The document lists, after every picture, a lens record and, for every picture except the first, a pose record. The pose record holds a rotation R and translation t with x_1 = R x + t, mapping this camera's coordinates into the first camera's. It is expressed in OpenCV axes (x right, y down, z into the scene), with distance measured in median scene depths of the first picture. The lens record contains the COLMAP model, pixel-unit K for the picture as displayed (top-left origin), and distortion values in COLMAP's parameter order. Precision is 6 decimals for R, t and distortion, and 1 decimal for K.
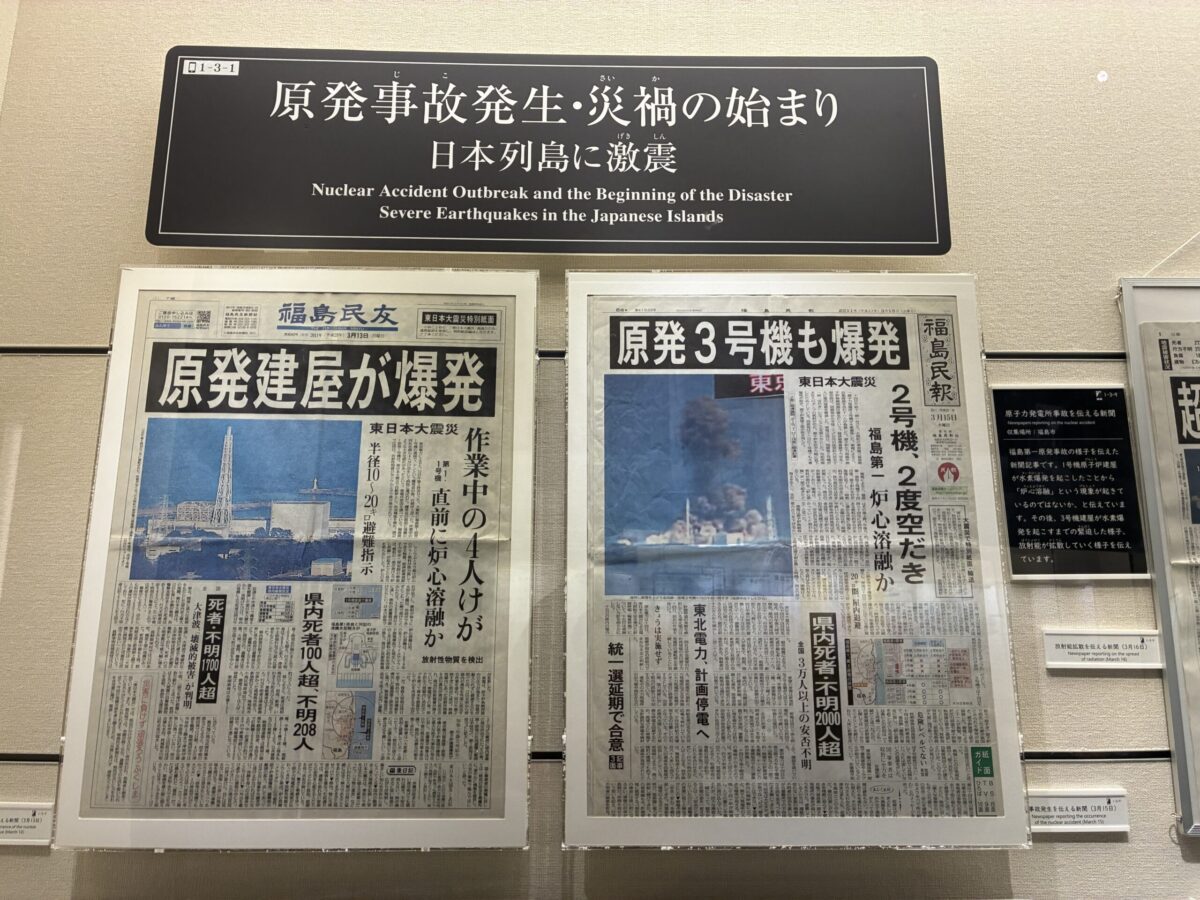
lens RADIAL K [[958.4, 0, 593.4], [0, 958.4, 439.9], [0, 0, 1]] dist [0.054491, -0.079443]
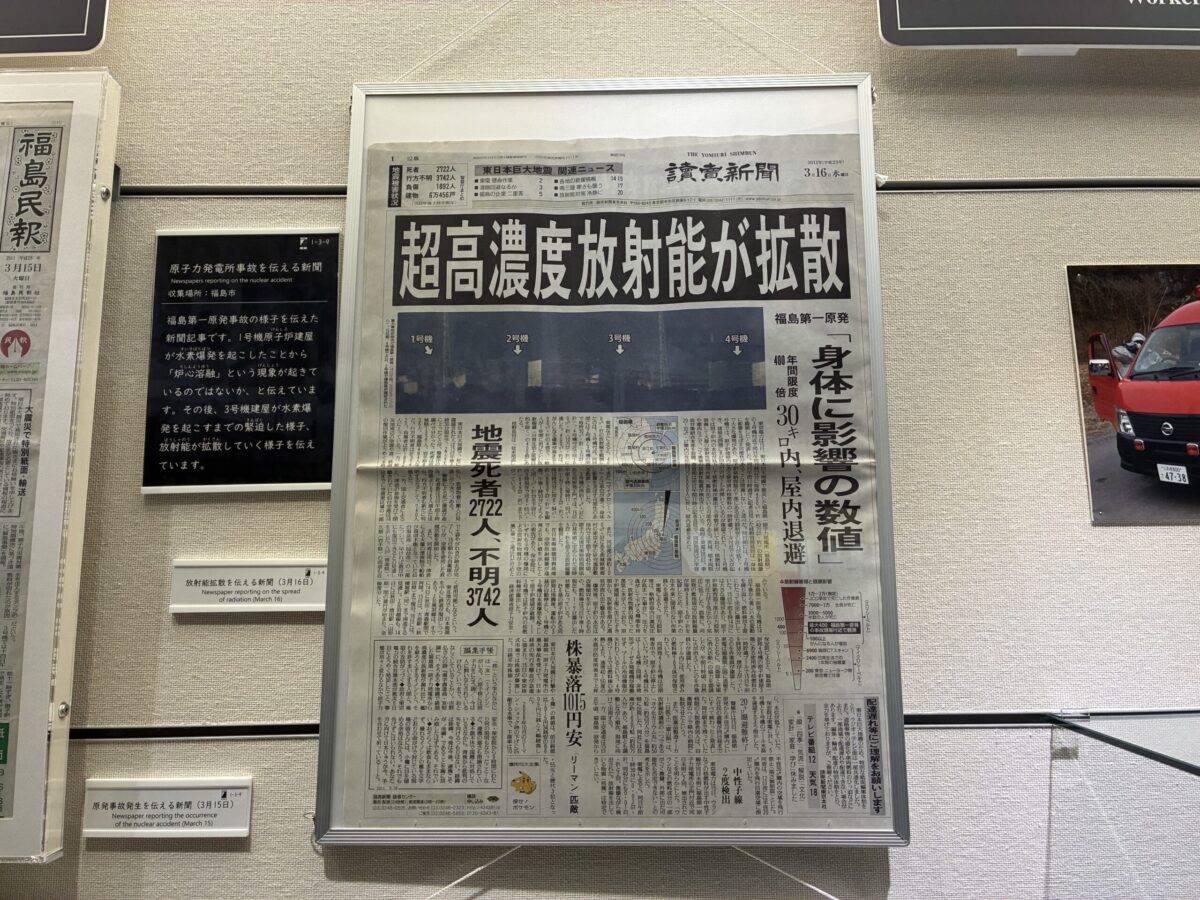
lens RADIAL K [[958.4, 0, 596.5], [0, 958.4, 445.5], [0, 0, 1]] dist [0.054491, -0.079443]
pose [[0.999898, -0.014044, -0.002642, 0.770745], [0.014150, 0.998878, 0.045202, 0.079822], [0.002004, -0.045235, 0.998974, 0.274122]]
